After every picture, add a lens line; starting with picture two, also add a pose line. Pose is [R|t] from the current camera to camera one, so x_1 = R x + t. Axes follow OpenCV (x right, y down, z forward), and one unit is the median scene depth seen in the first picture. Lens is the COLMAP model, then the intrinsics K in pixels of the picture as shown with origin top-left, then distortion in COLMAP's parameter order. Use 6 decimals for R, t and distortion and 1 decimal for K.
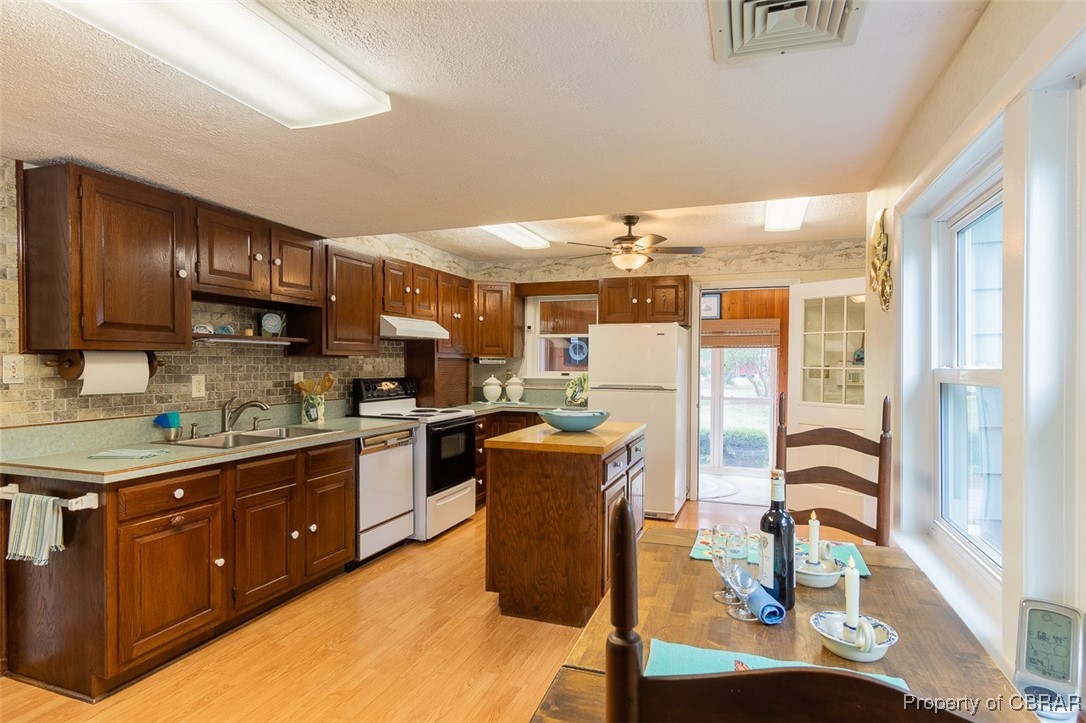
lens RADIAL K [[575.5, 0, 543.0], [0, 575.5, 361.5], [0, 0, 1]] dist [0.000532, 0.000098]
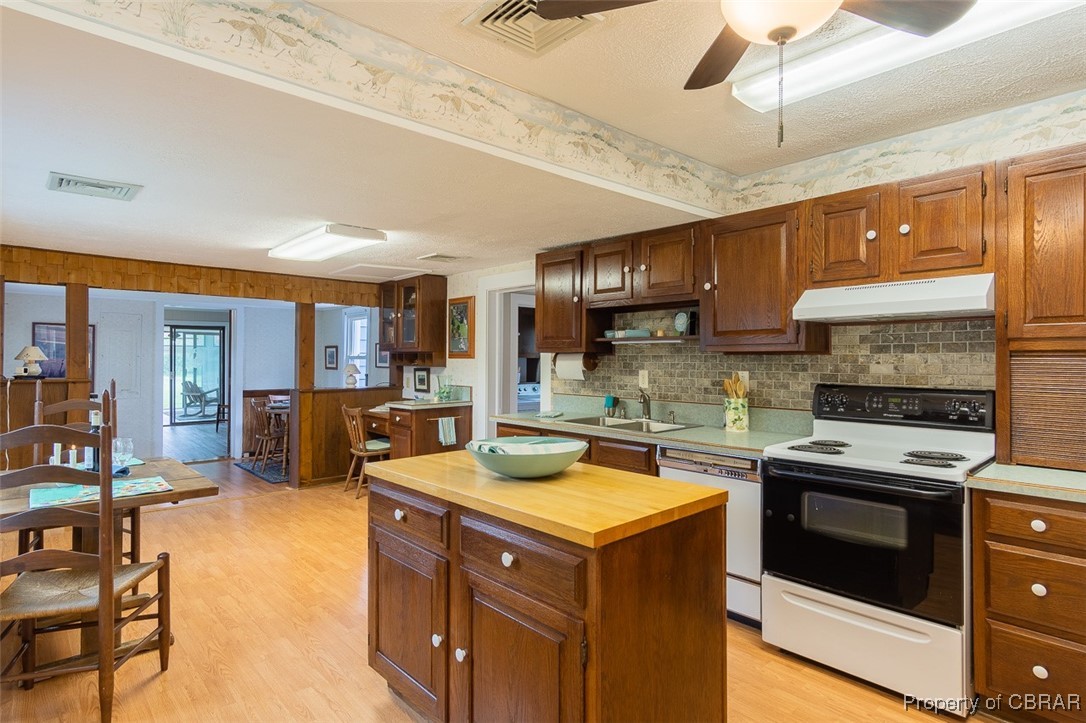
lens RADIAL K [[575.5, 0, 543.0], [0, 575.5, 361.5], [0, 0, 1]] dist [0.000532, 0.000098]
pose [[-0.463464, -0.001811, -0.886114, 0.571061], [-0.003530, 0.999994, -0.000197, 0.004883], [0.886109, 0.003036, -0.463468, 1.297317]]
